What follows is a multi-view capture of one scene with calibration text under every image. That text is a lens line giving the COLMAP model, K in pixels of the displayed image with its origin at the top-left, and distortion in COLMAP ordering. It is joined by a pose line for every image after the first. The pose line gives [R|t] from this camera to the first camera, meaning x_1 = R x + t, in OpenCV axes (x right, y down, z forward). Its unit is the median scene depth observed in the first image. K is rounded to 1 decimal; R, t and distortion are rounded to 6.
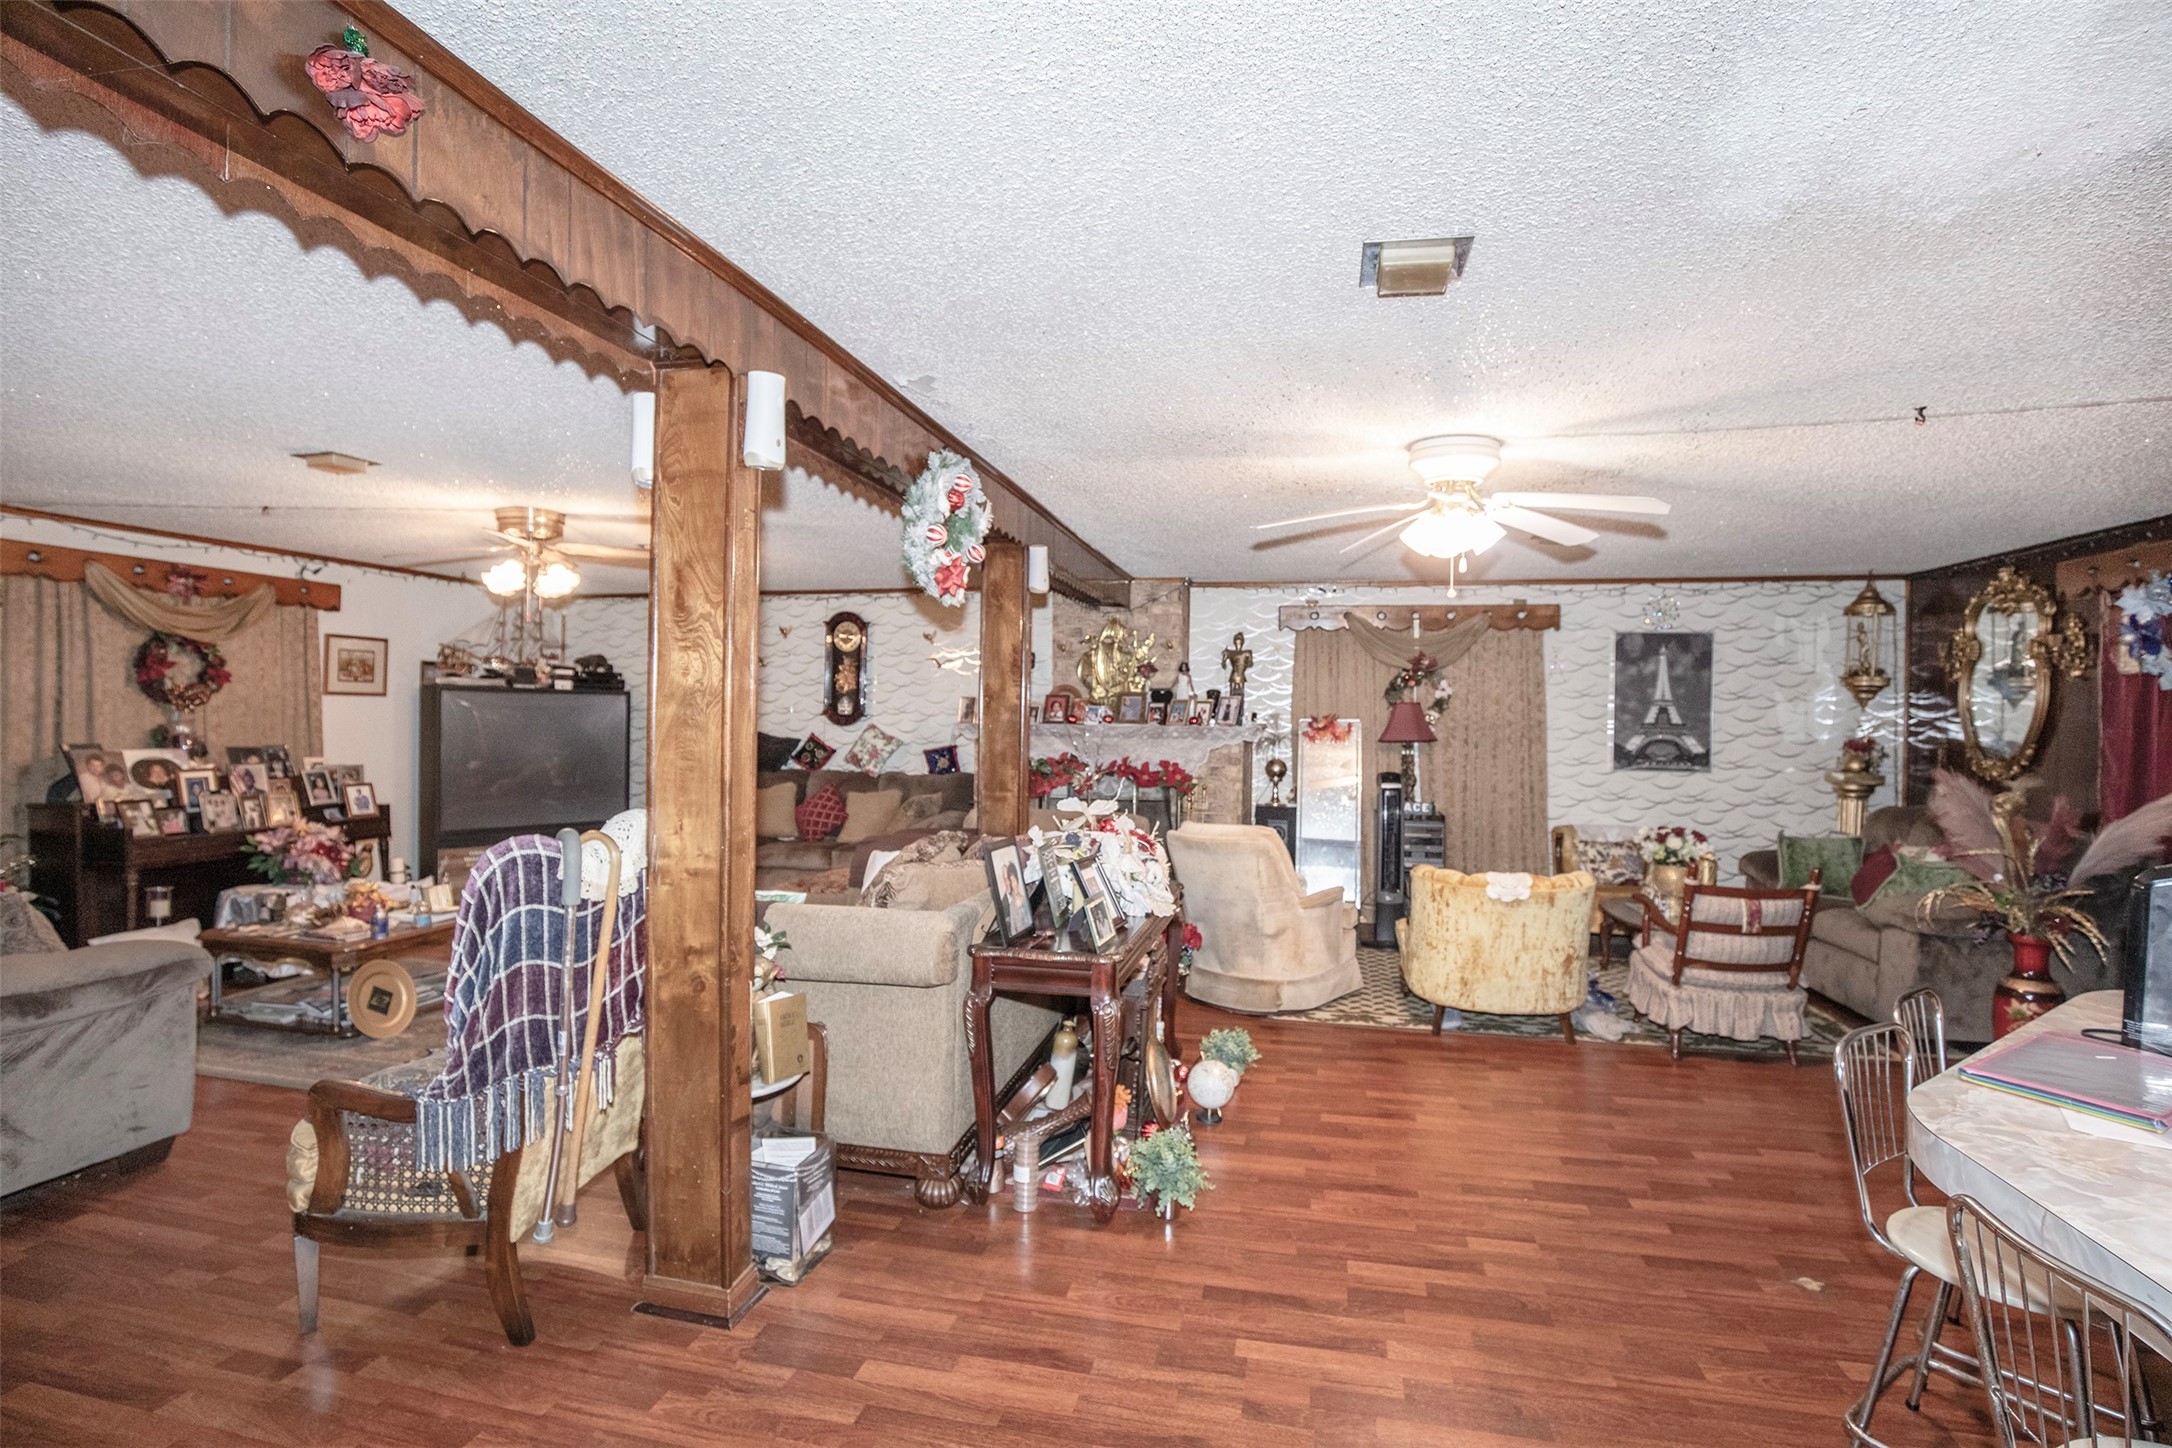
lens RADIAL K [[992.9, 0, 1092.3], [0, 992.9, 722.8], [0, 0, 1]] dist [-0.031313, 0.005139]
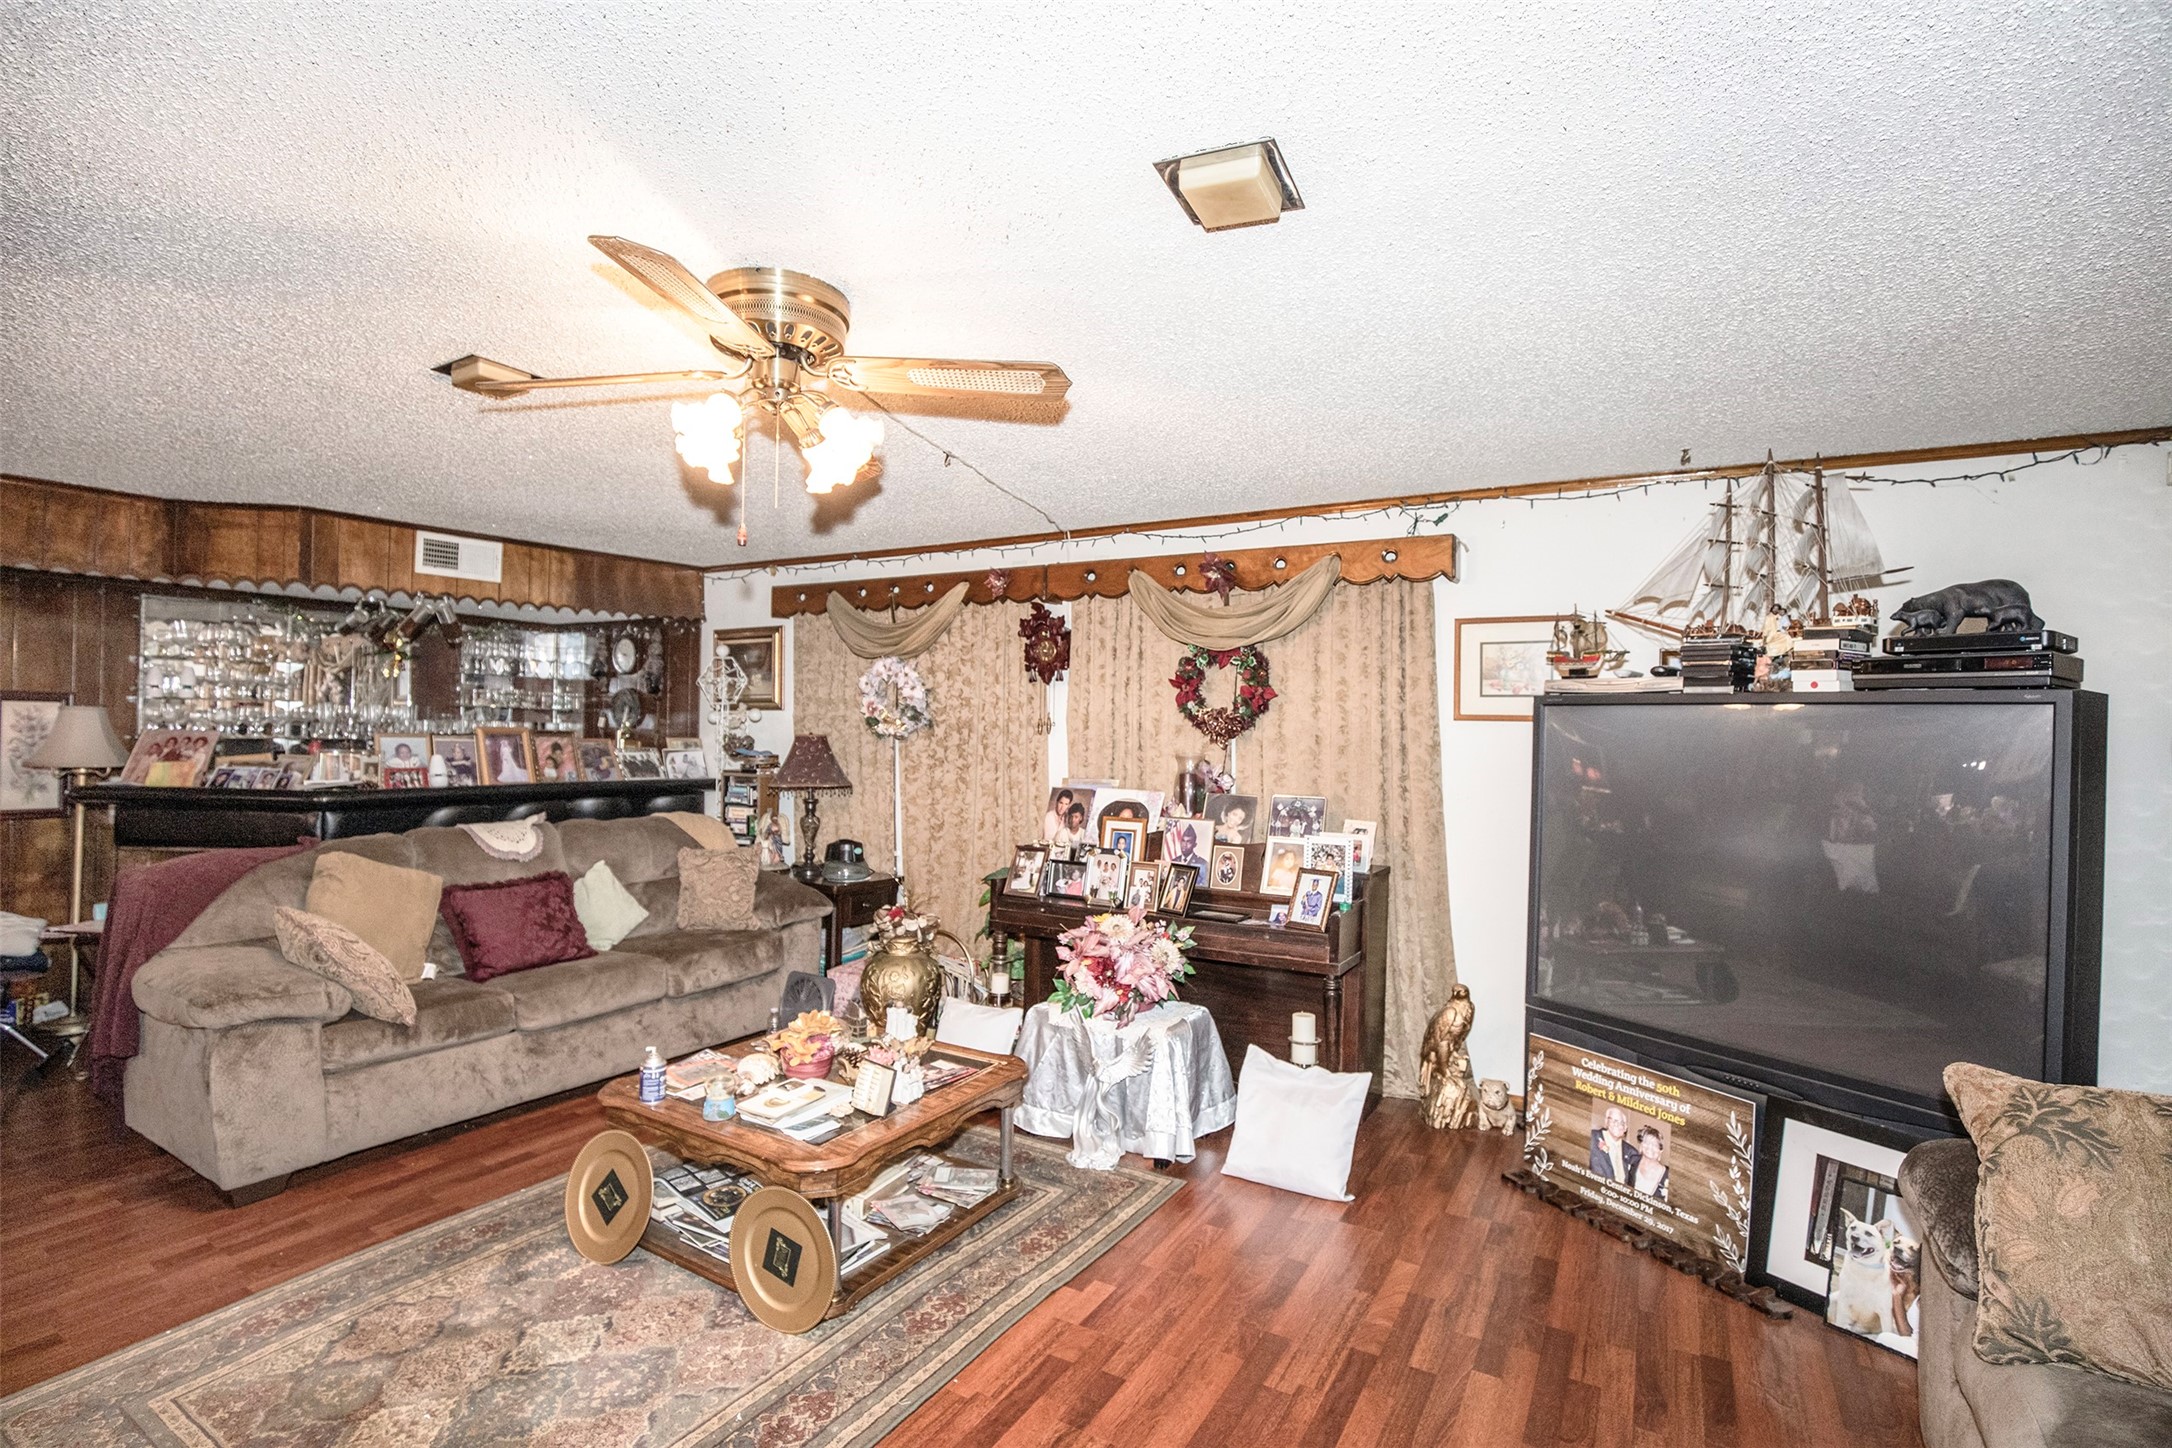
lens RADIAL K [[992.9, 0, 1084.0], [0, 992.9, 721.4], [0, 0, 1]] dist [-0.031313, 0.005139]
pose [[-0.293221, -0.015978, -0.955911, -0.138672], [-0.023847, 0.999671, -0.009395, -0.017490], [0.955747, 0.020041, -0.293505, 1.004644]]
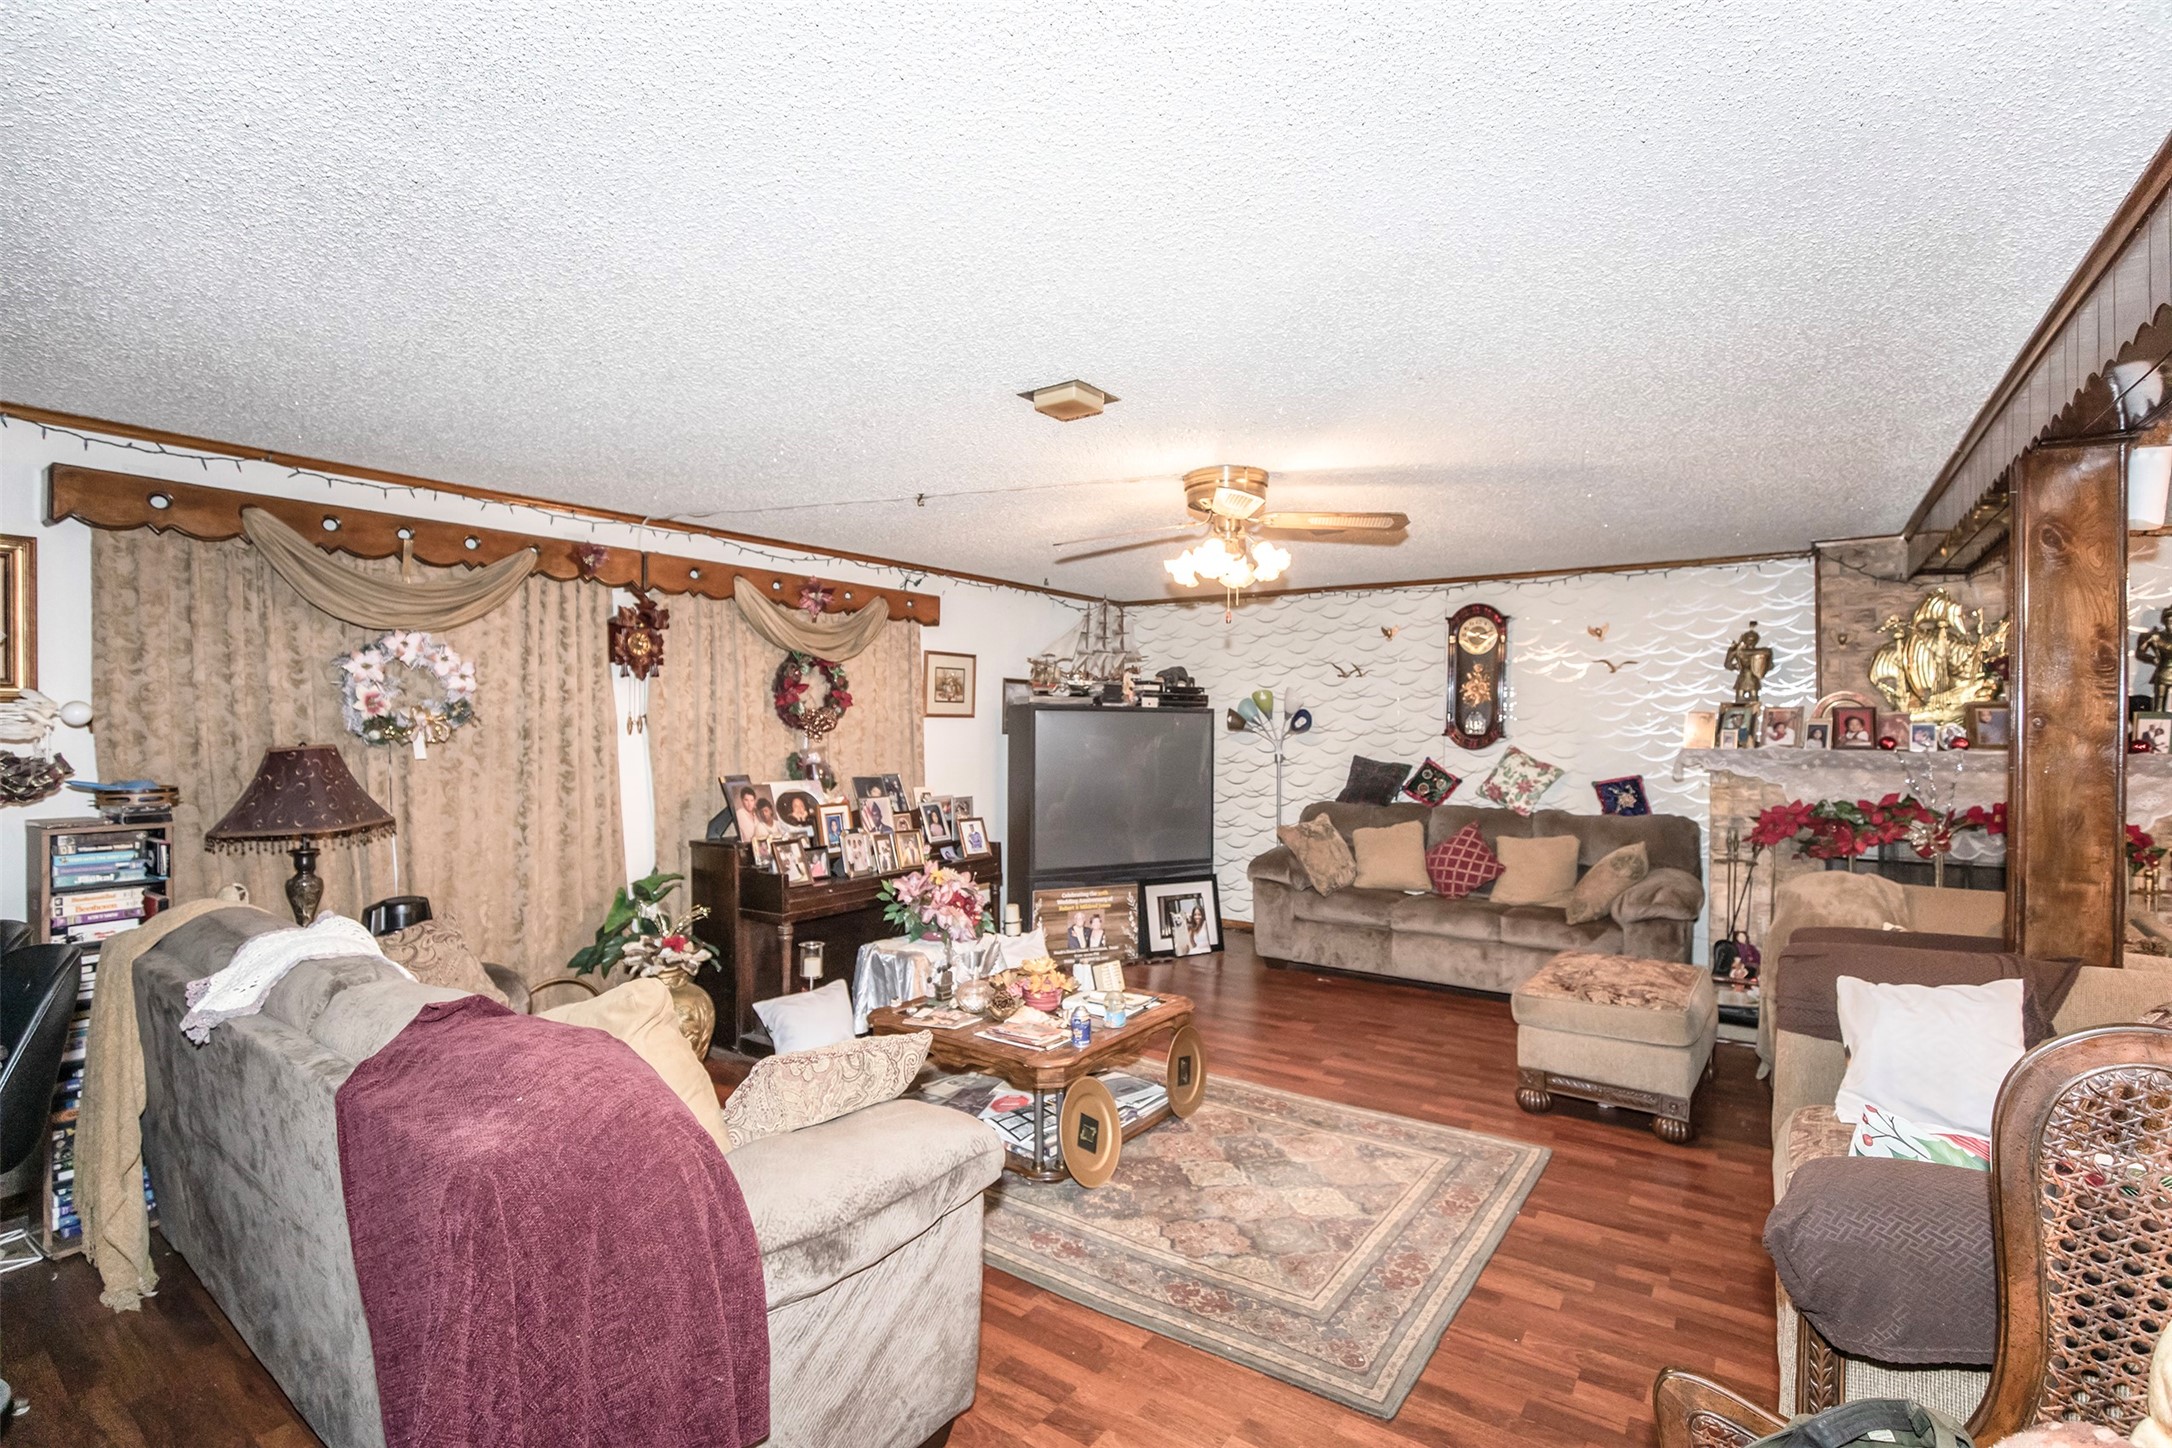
lens RADIAL K [[992.9, 0, 1099.1], [0, 992.9, 717.4], [0, 0, 1]] dist [-0.031313, 0.005139]
pose [[0.927834, -0.008973, -0.372885, -0.300128], [0.003217, 0.999866, -0.016057, -0.013553], [0.372979, 0.013699, 0.927739, 0.206193]]
